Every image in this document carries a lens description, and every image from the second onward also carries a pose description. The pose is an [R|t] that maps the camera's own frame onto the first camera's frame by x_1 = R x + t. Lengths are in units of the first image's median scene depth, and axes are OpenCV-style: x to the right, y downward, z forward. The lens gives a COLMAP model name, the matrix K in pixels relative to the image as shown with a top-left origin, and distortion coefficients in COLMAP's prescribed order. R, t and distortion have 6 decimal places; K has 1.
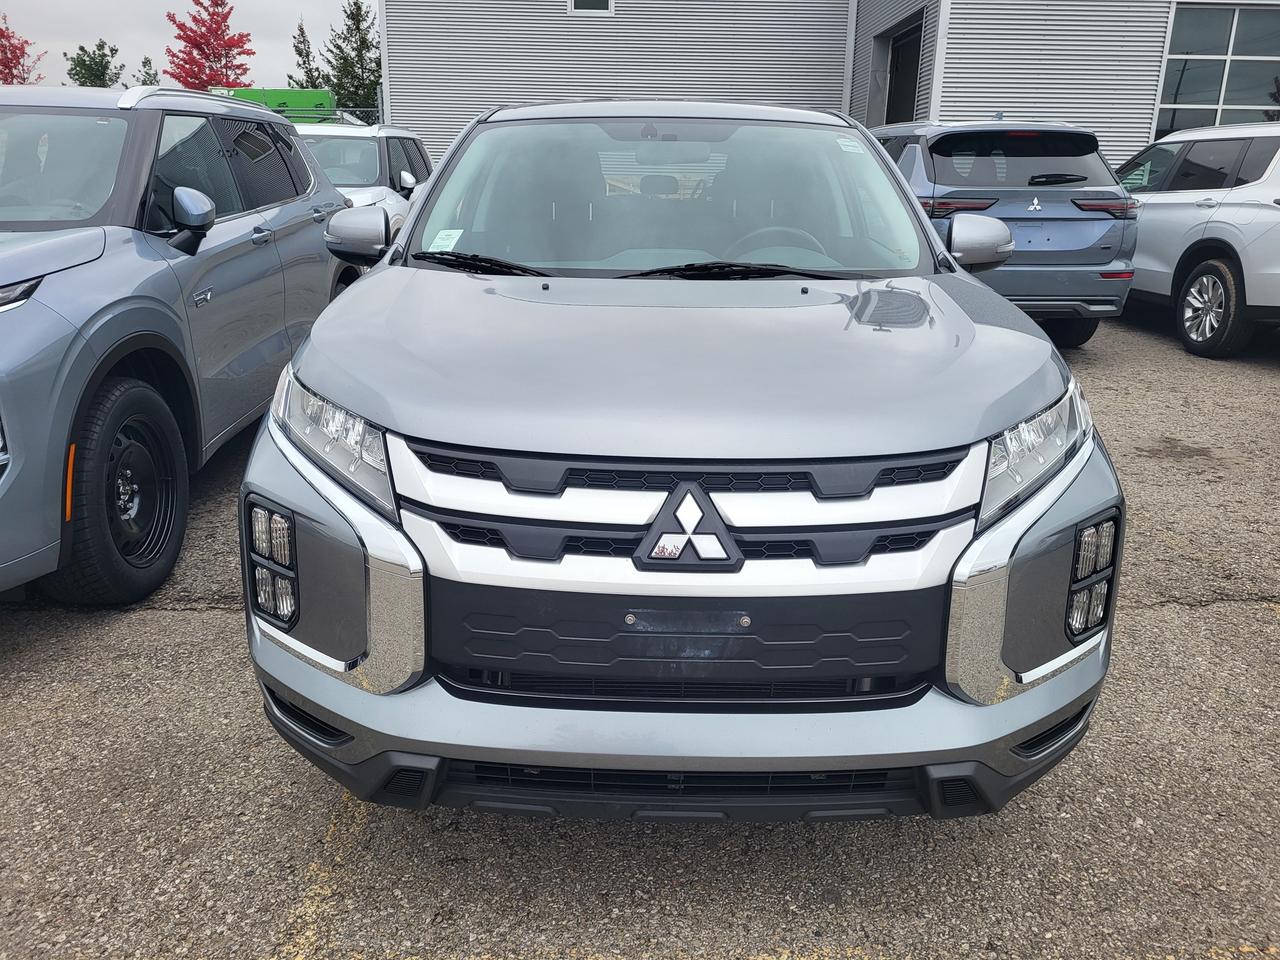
lens RADIAL K [[971.3, 0, 647.4], [0, 971.3, 455.6], [0, 0, 1]] dist [0.055157, -0.059507]
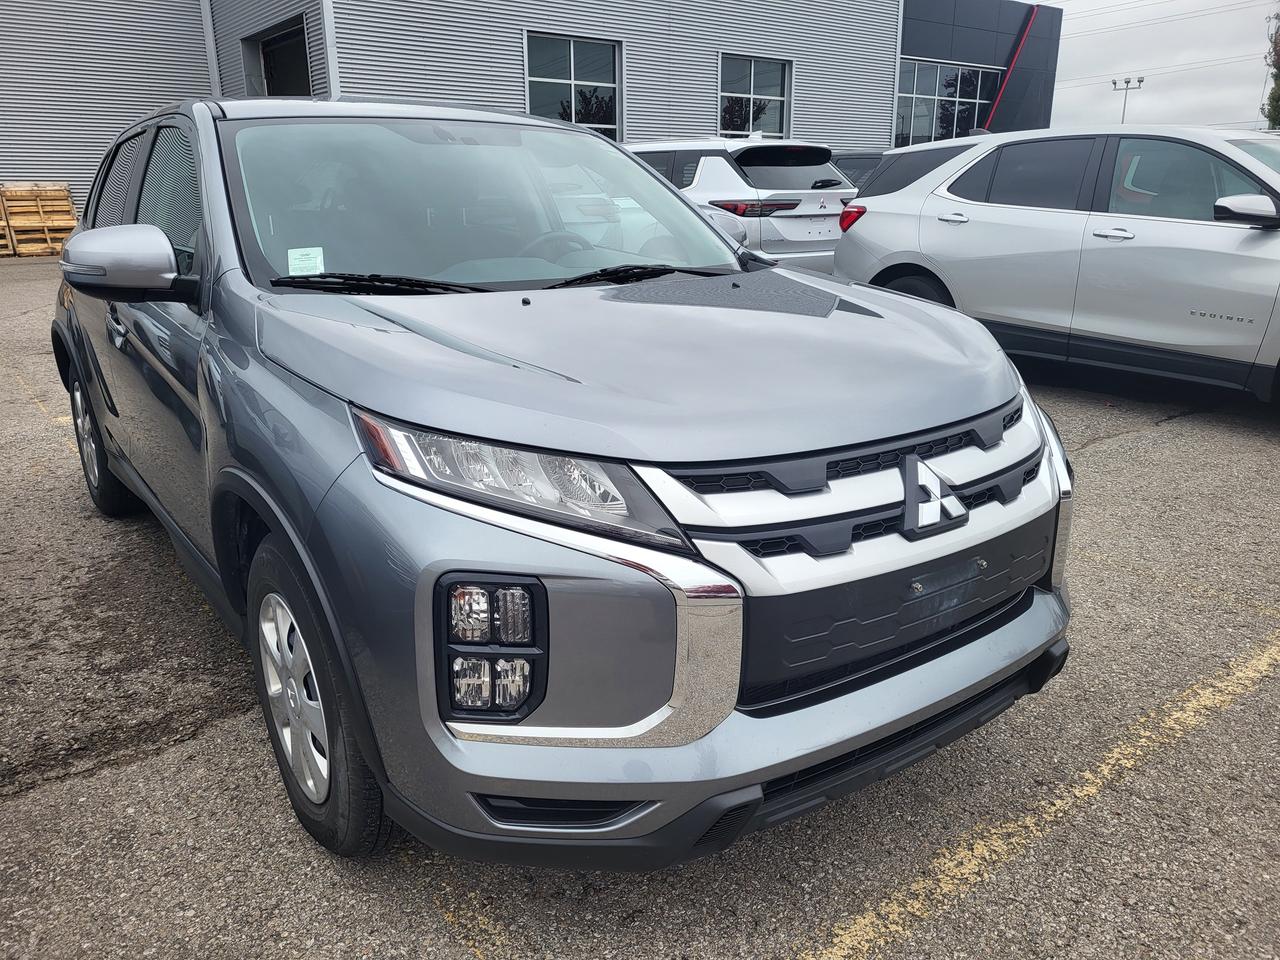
lens RADIAL K [[962.5, 0, 642.6], [0, 962.5, 472.0], [0, 0, 1]] dist [0.053653, -0.052986]
pose [[0.805224, -0.180308, 0.564892, -0.795730], [0.175727, 0.982415, 0.063087, -0.074070], [-0.566334, 0.048468, 0.822750, 0.267348]]
